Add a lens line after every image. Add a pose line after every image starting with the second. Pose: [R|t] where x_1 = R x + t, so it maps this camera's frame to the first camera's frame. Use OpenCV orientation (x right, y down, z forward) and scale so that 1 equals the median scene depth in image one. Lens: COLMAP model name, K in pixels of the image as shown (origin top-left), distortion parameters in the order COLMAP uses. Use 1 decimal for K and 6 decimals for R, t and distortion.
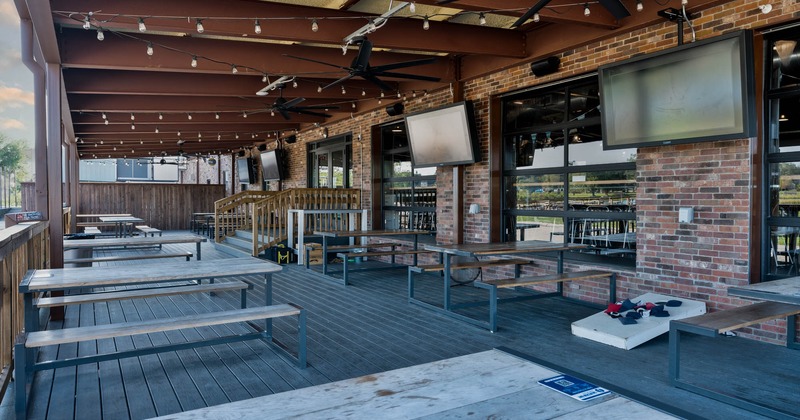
lens RADIAL K [[522.5, 0, 400.7], [0, 522.5, 207.9], [0, 0, 1]] dist [0.001126, -0.000665]
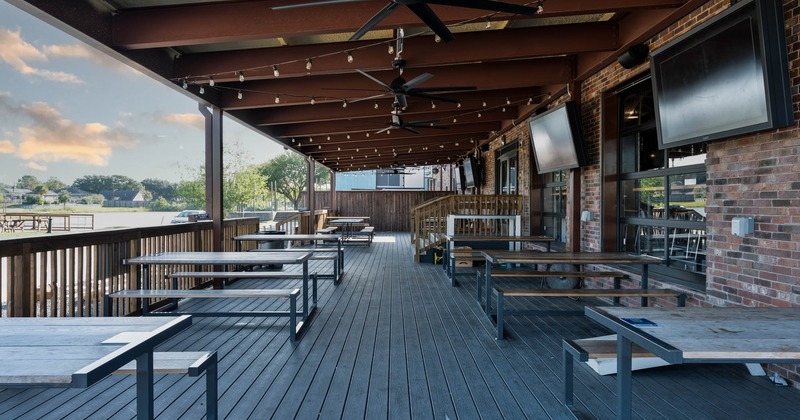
lens RADIAL K [[522.5, 0, 401.3], [0, 522.5, 209.0], [0, 0, 1]] dist [0.001126, -0.000665]
pose [[0.857869, 0.006612, -0.513825, 0.427549], [-0.010779, 0.999929, -0.005129, -0.002898], [0.513755, 0.009939, 0.857880, 0.039675]]
